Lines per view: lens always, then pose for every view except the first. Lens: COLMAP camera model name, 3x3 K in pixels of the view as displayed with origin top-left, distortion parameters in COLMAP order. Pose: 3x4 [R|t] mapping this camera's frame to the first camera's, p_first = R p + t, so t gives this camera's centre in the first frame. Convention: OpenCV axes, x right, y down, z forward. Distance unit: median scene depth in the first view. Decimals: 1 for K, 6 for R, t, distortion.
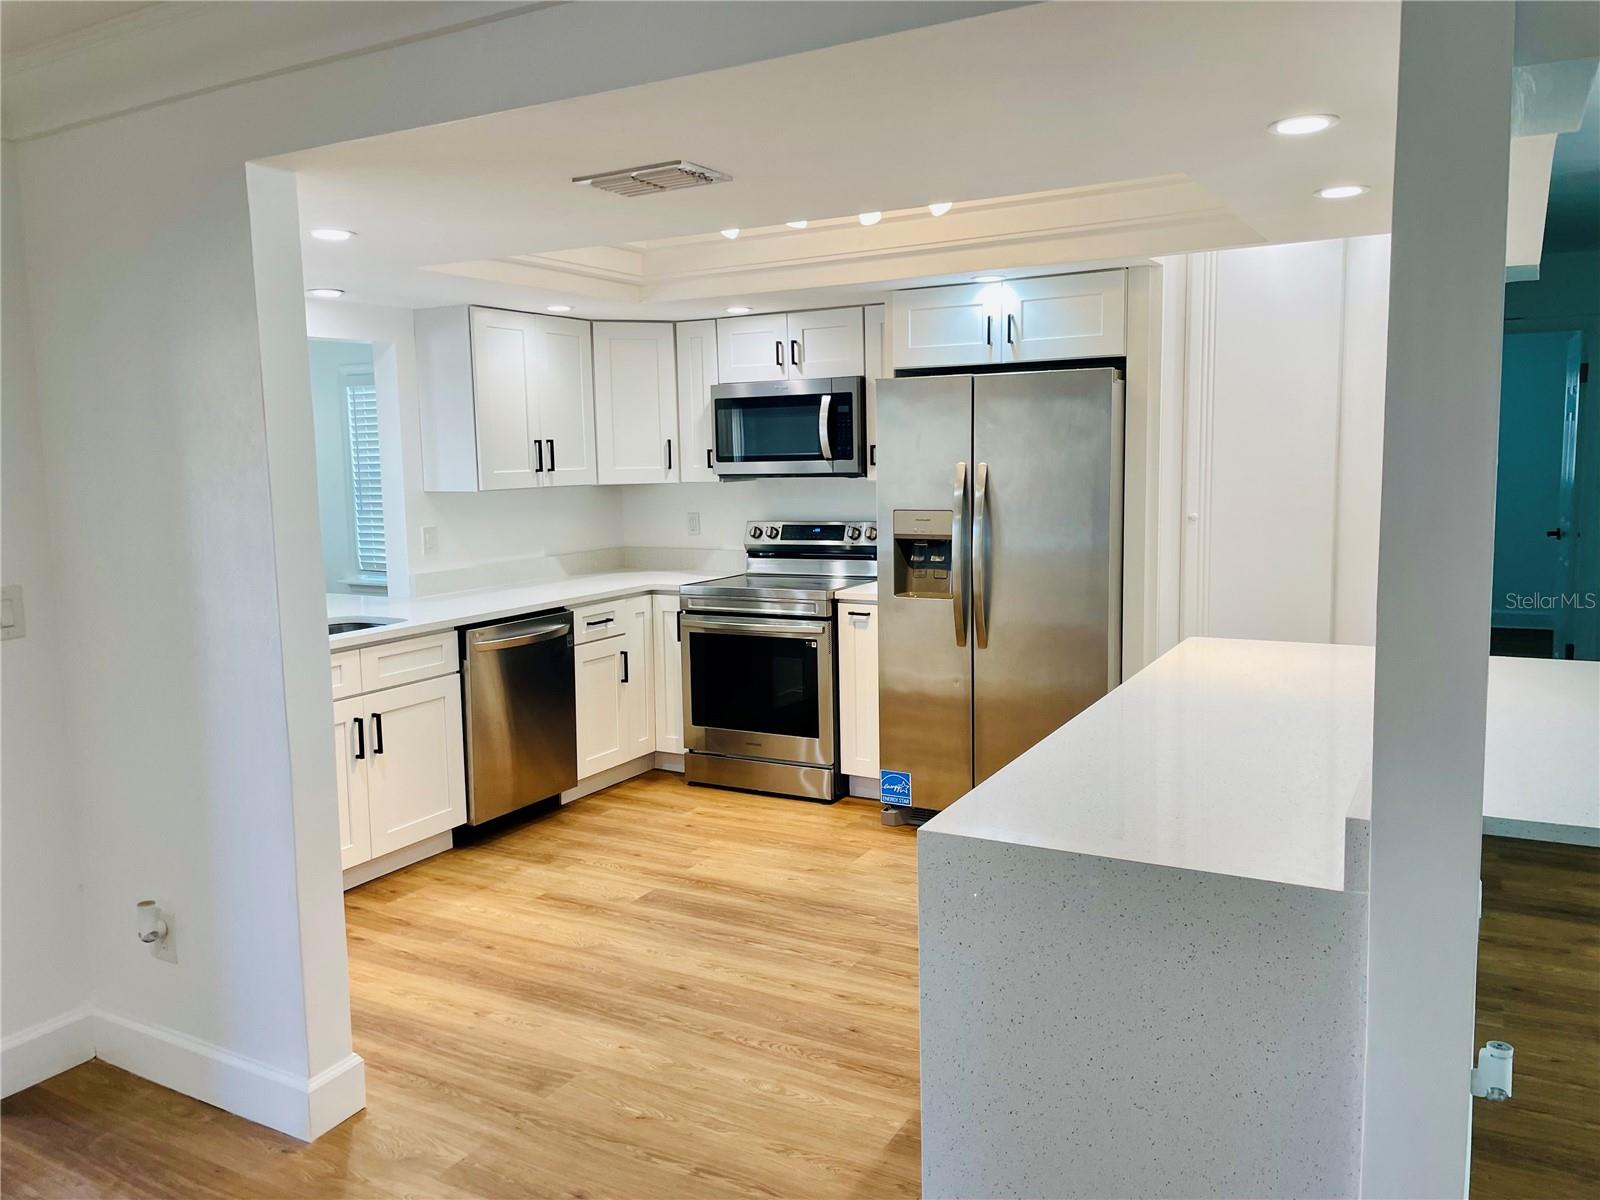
lens RADIAL K [[1195.9, 0, 782.5], [0, 1195.9, 580.3], [0, 0, 1]] dist [0.081170, -0.118193]
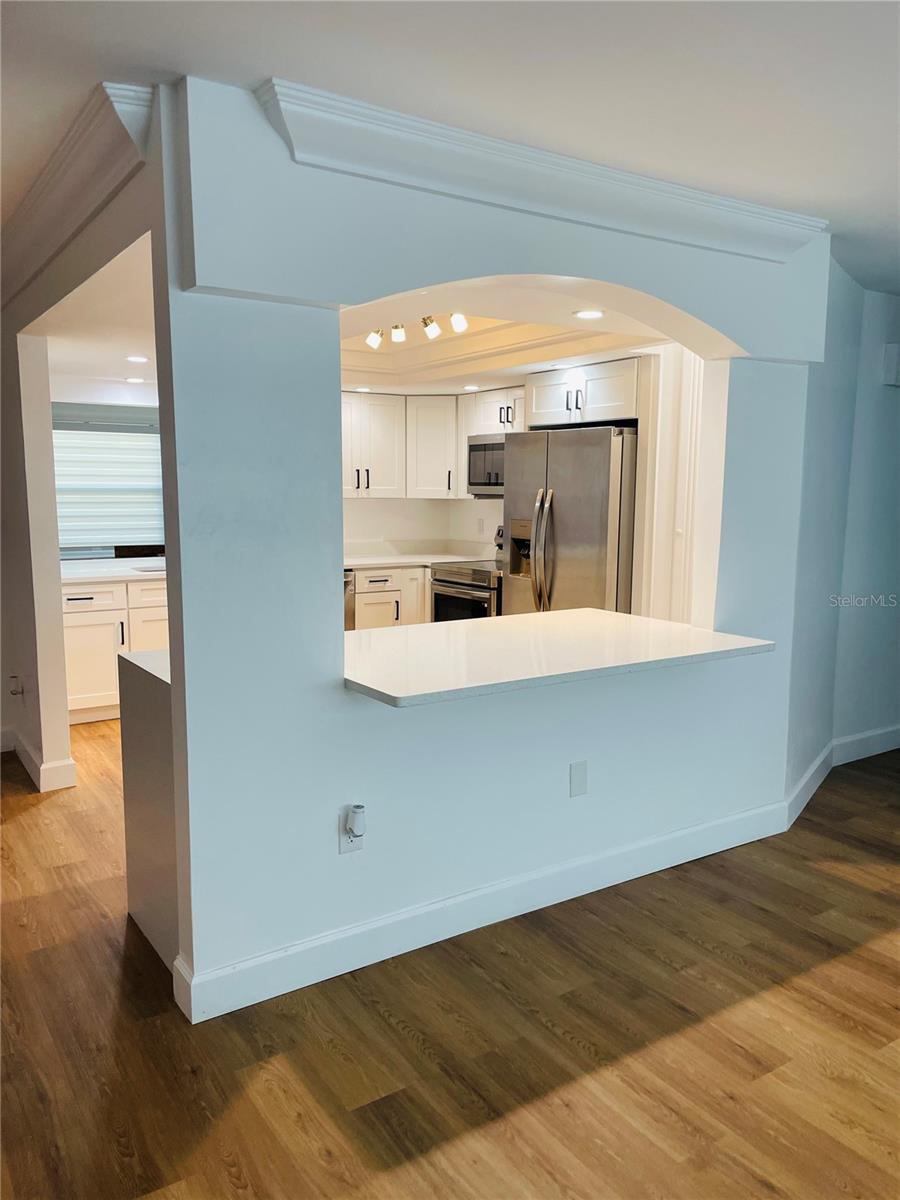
lens RADIAL K [[901.0, 0, 450.0], [0, 901.0, 600.0], [0, 0, 1]] dist [0.098033, -0.119642]
pose [[0.895140, 0.083759, -0.437845, 0.495431], [-0.072777, 0.996470, 0.041836, 0.001970], [0.439804, -0.005585, 0.898076, -0.069233]]
